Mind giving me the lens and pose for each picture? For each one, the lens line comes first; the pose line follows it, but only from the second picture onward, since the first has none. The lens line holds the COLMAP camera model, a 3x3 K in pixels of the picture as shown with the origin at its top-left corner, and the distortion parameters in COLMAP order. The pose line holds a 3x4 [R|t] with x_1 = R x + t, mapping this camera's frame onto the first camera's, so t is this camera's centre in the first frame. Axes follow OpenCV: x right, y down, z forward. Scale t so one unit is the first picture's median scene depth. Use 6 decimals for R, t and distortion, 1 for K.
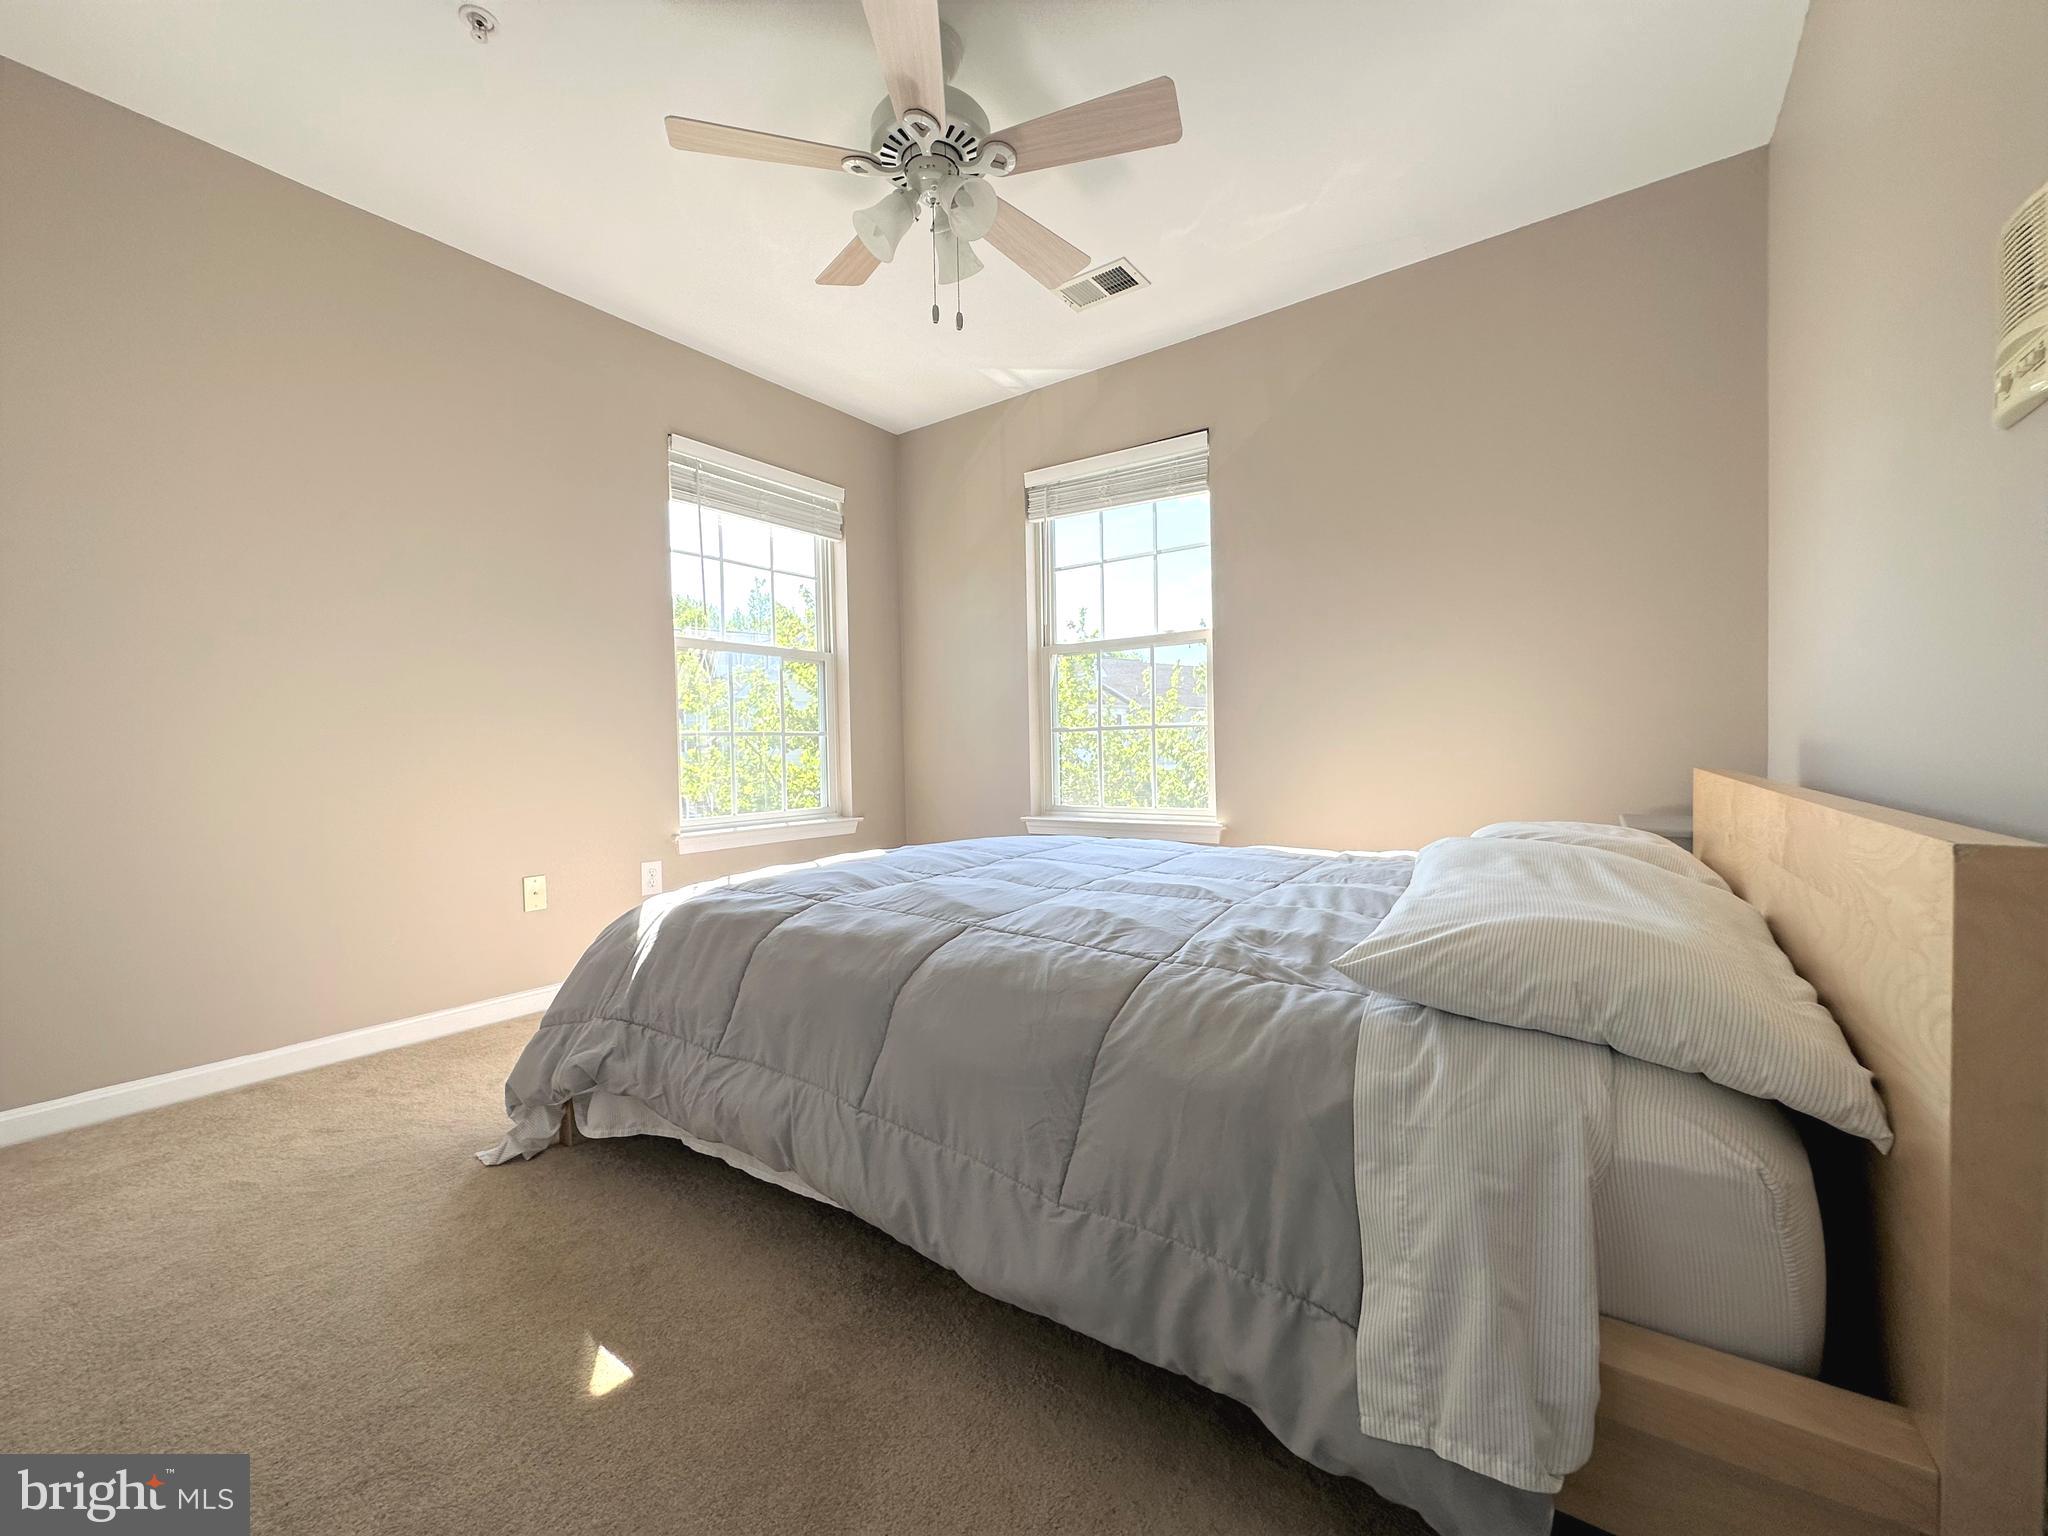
lens RADIAL K [[854.4, 0, 1028.0], [0, 854.4, 771.5], [0, 0, 1]] dist [-0.002288, 0.000160]
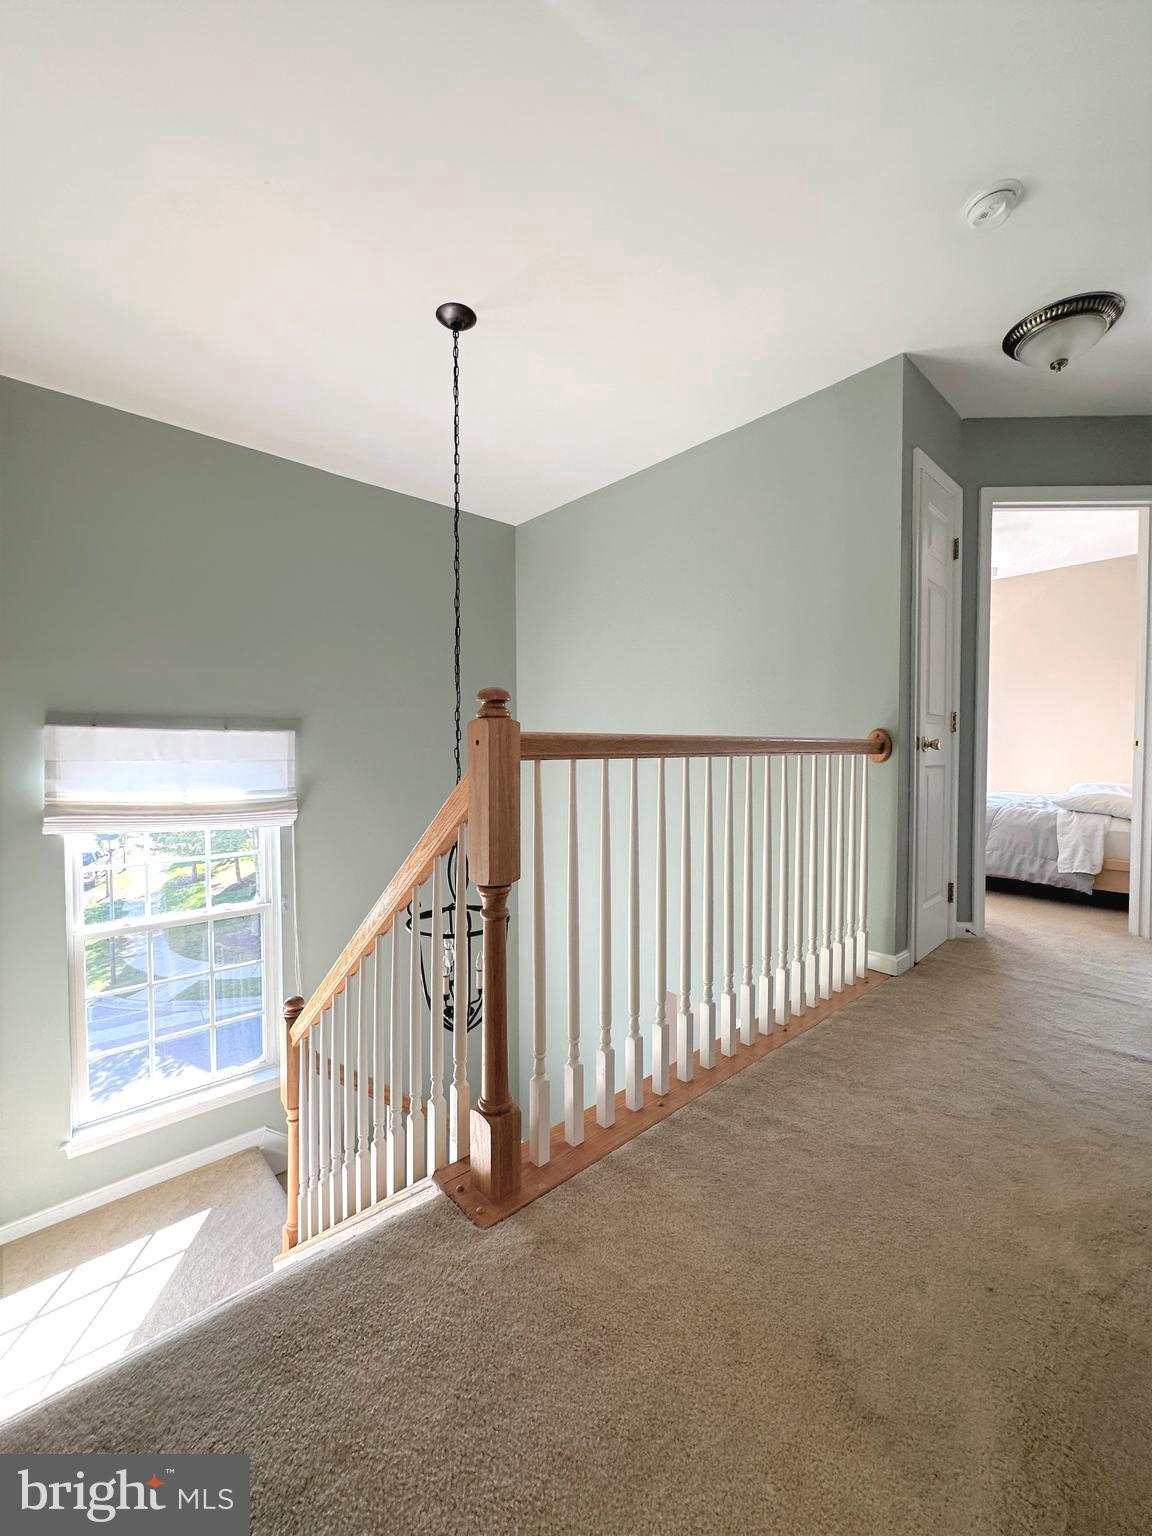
lens RADIAL K [[640.8, 0, 576.0], [0, 640.8, 768.0], [0, 0, 1]] dist [-0.002288, 0.000160]
pose [[0.976268, 0.028941, -0.214623, -1.715691], [-0.028828, 0.999578, 0.003657, 0.103413], [0.214638, 0.002617, 0.976690, -3.579373]]
